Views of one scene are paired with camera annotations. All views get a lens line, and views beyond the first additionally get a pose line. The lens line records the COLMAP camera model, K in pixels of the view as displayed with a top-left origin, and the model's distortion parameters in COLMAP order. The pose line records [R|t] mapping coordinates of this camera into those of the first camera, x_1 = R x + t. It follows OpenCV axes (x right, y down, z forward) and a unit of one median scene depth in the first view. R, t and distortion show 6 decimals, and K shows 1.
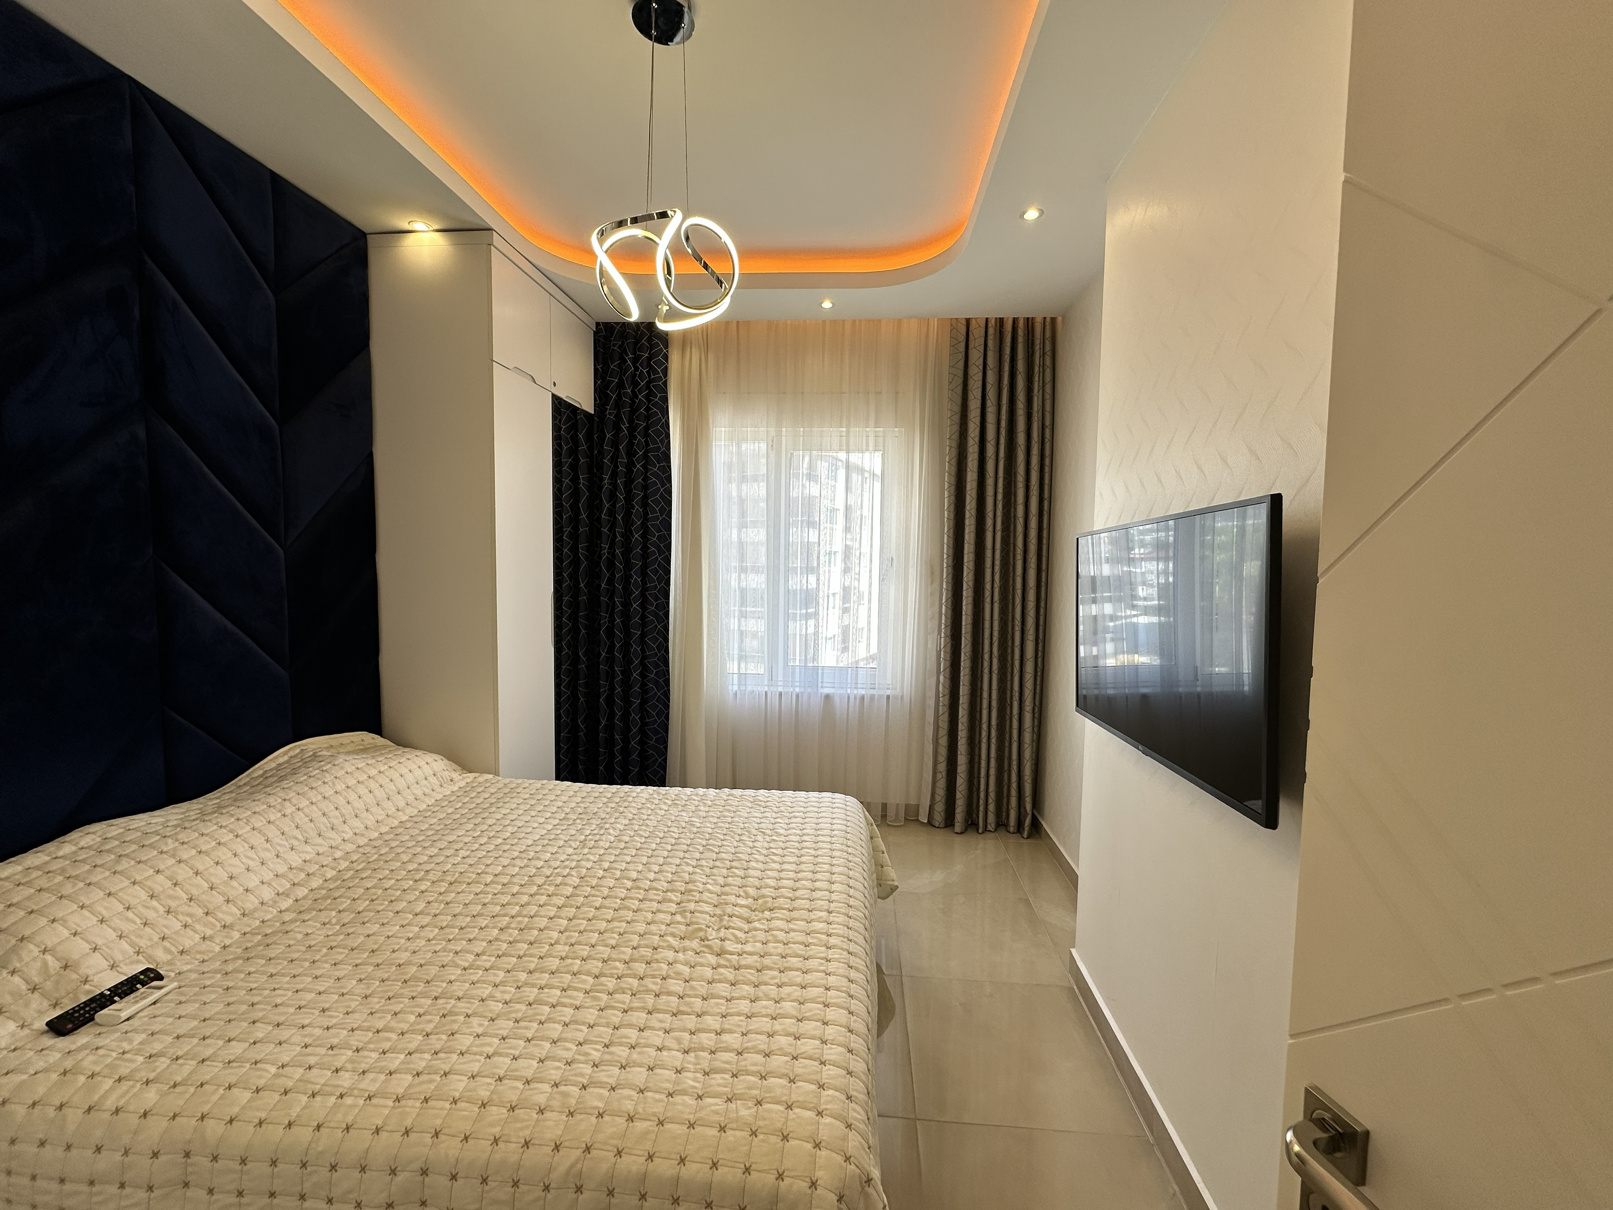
lens RADIAL K [[643.8, 0, 805.4], [0, 643.8, 602.9], [0, 0, 1]] dist [-0.003318, 0.000769]
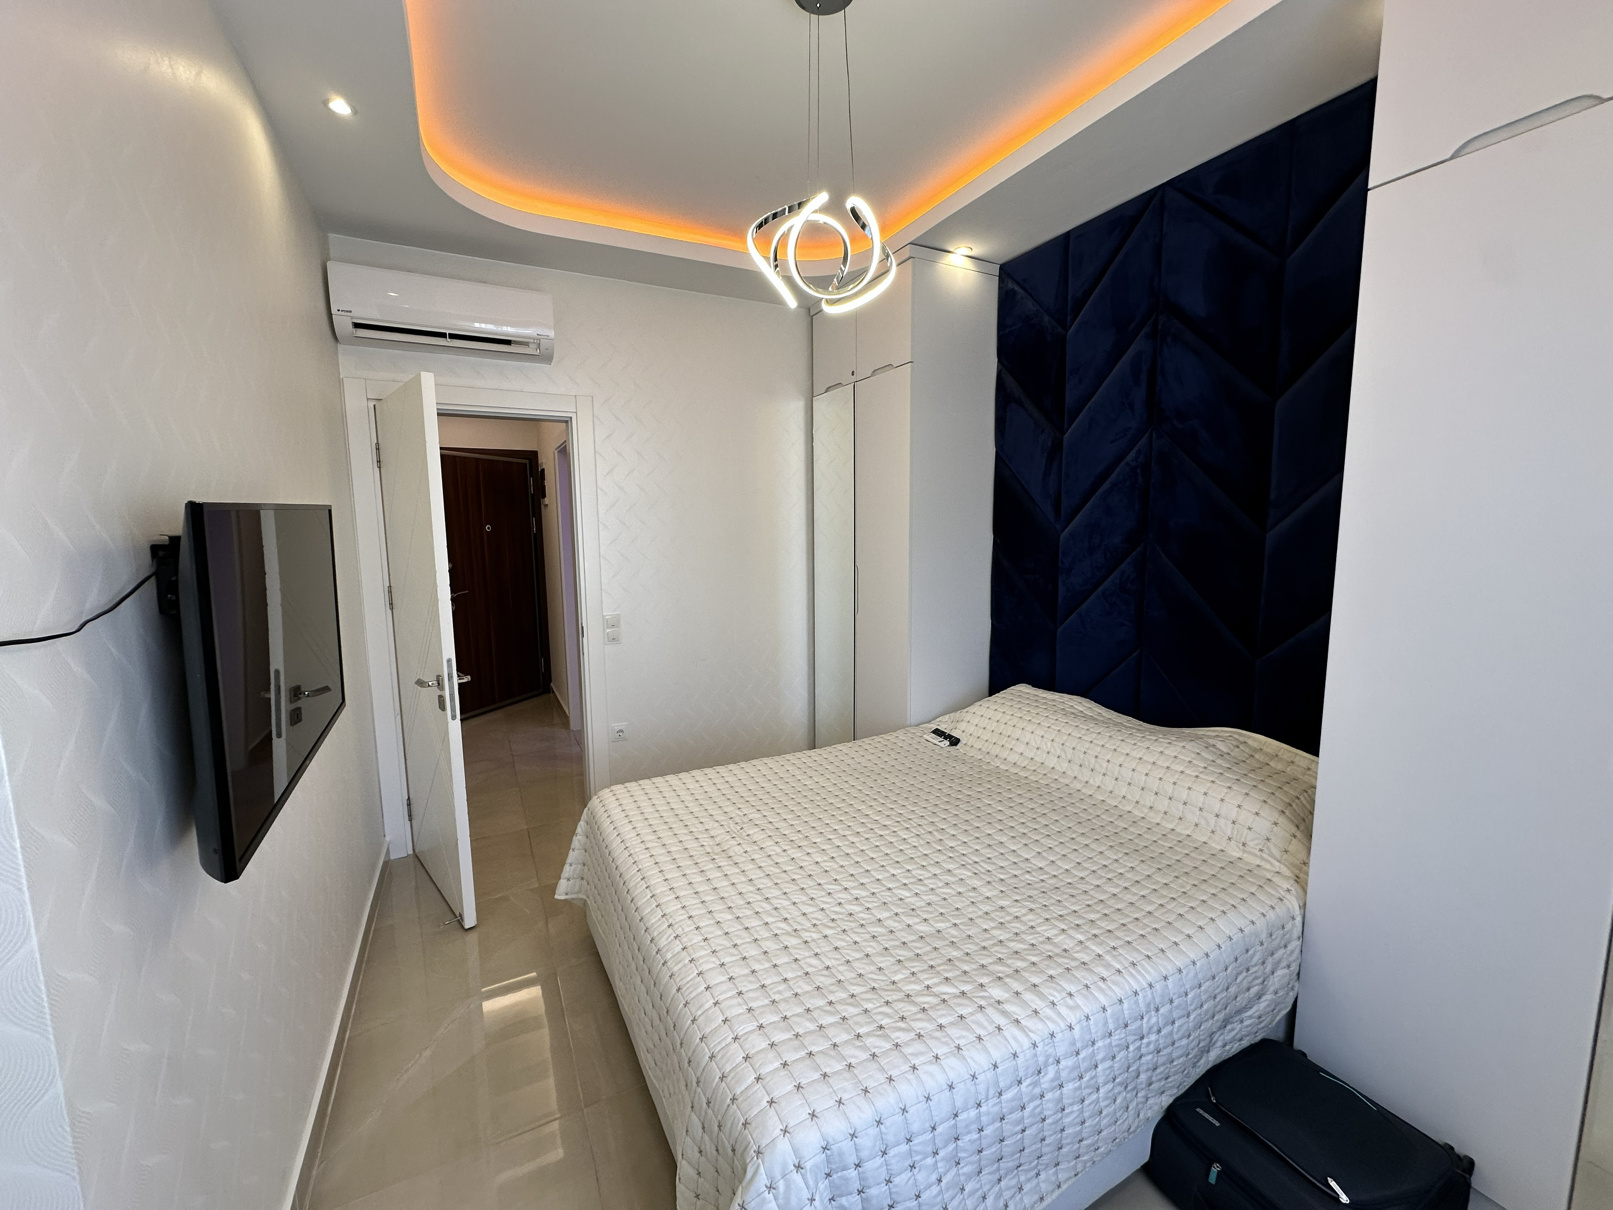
lens RADIAL K [[643.8, 0, 805.4], [0, 643.8, 602.9], [0, 0, 1]] dist [-0.003318, 0.000769]
pose [[-0.842624, 0.061263, -0.535007, 0.203151], [-0.037736, 0.984348, 0.172150, -0.085148], [0.537179, 0.165247, -0.827123, 1.037313]]
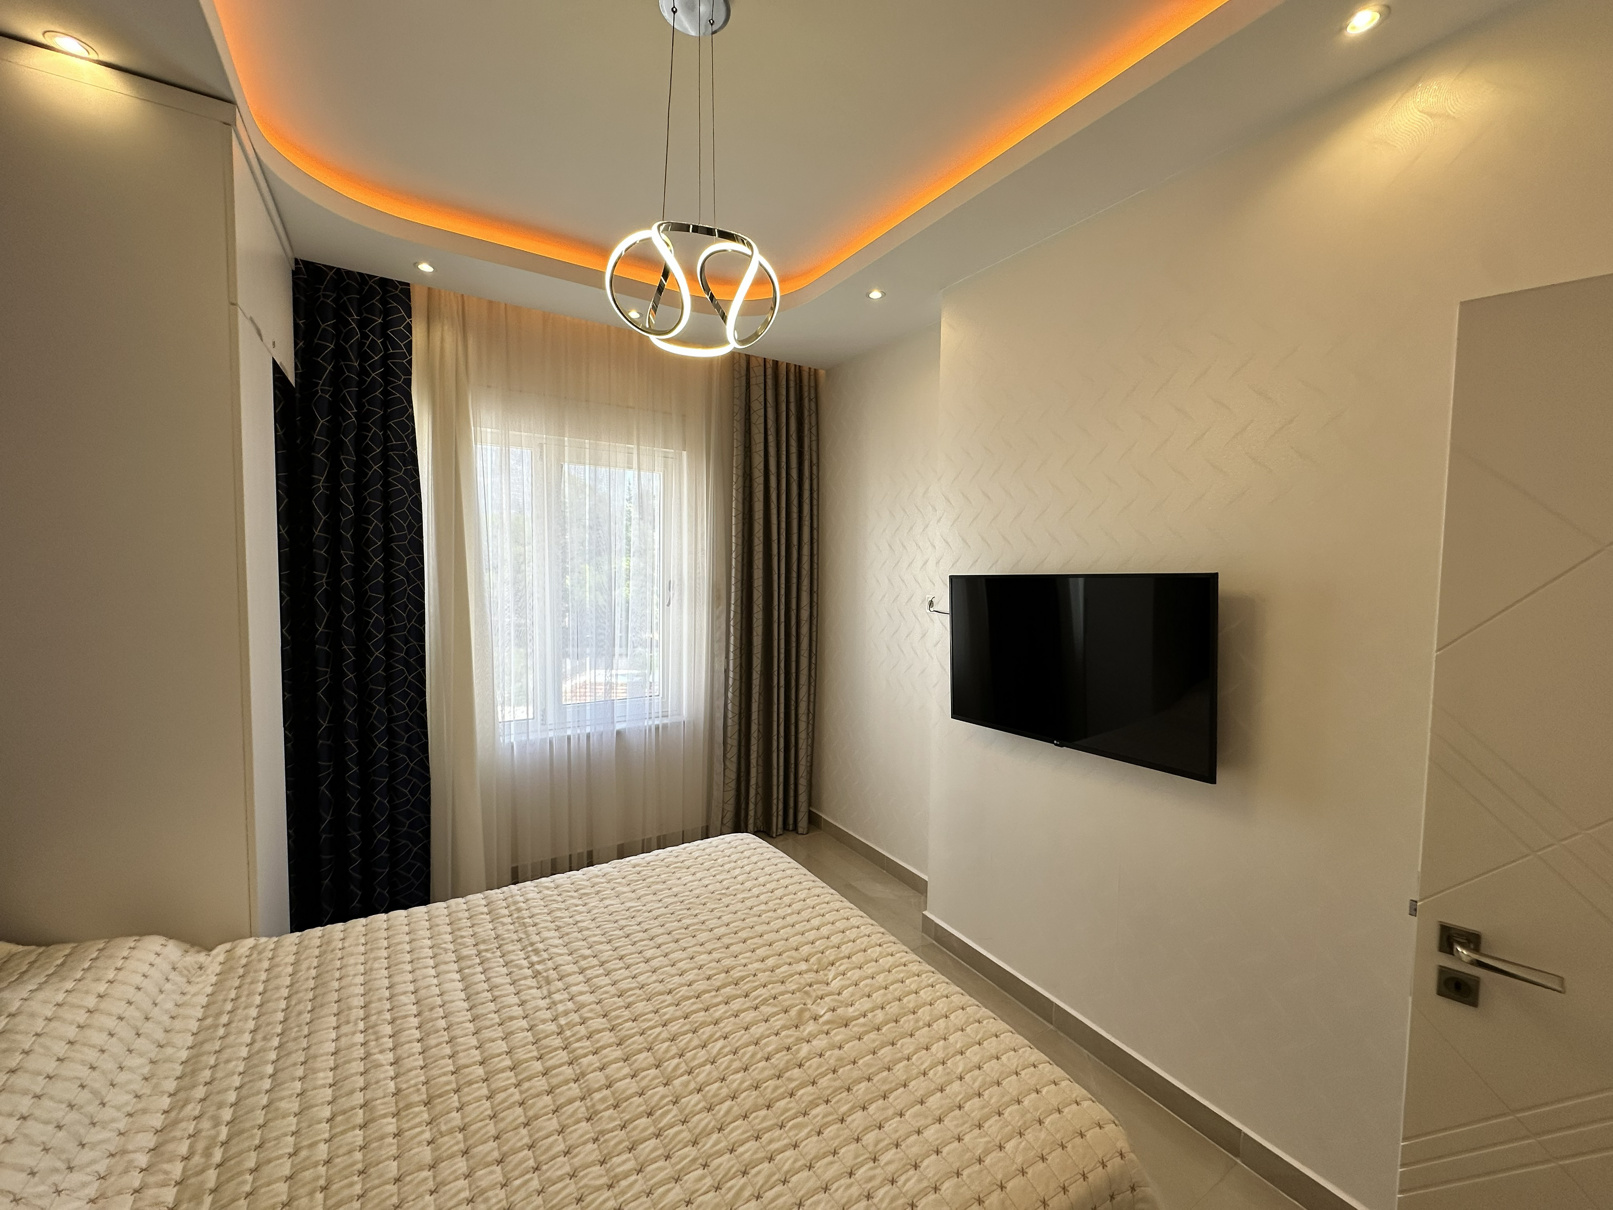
lens RADIAL K [[643.8, 0, 805.4], [0, 643.8, 602.9], [0, 0, 1]] dist [-0.003318, 0.000769]
pose [[0.800871, -0.038337, 0.597609, -0.351538], [0.036643, 0.999216, 0.014994, -0.053732], [-0.597715, 0.009890, 0.801647, 0.114699]]
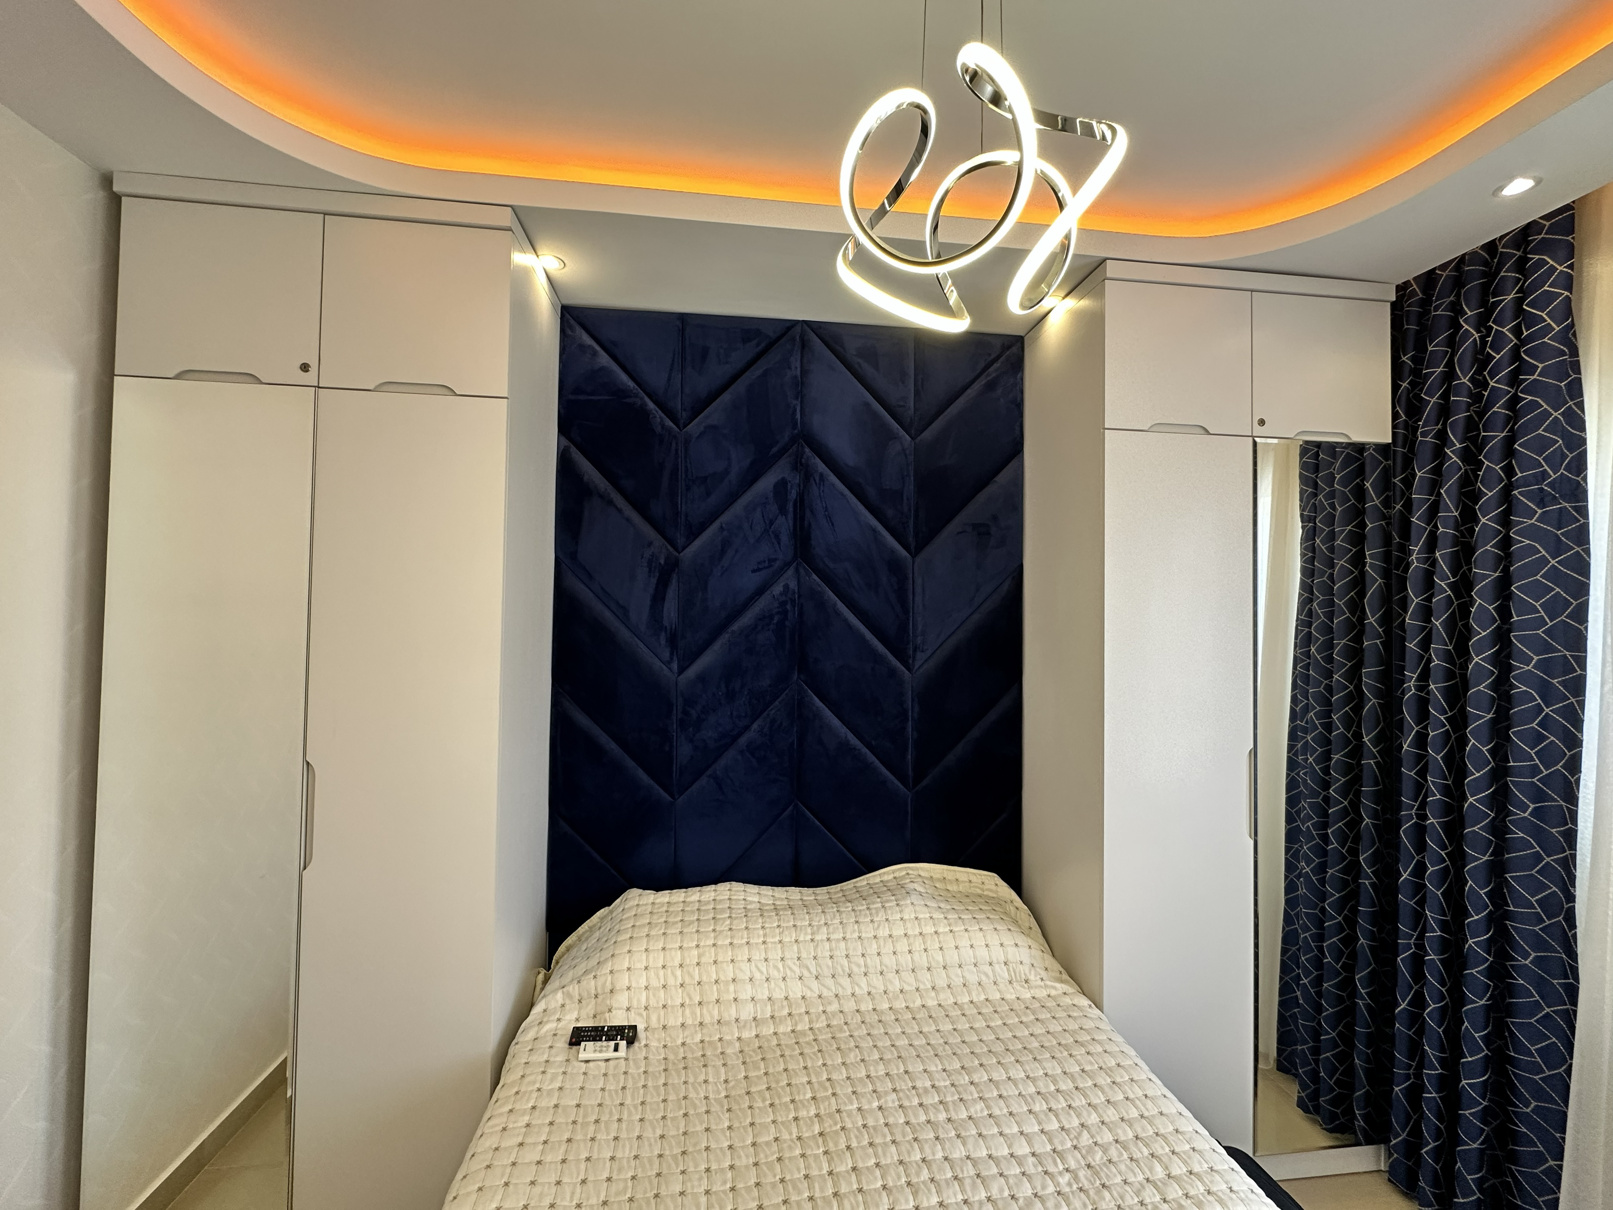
lens RADIAL K [[643.8, 0, 805.4], [0, 643.8, 602.9], [0, 0, 1]] dist [-0.003318, 0.000769]
pose [[0.209386, -0.035178, -0.977200, 0.130316], [-0.075871, 0.995755, -0.052103, -0.092711], [0.974885, 0.085051, 0.205828, 0.436282]]
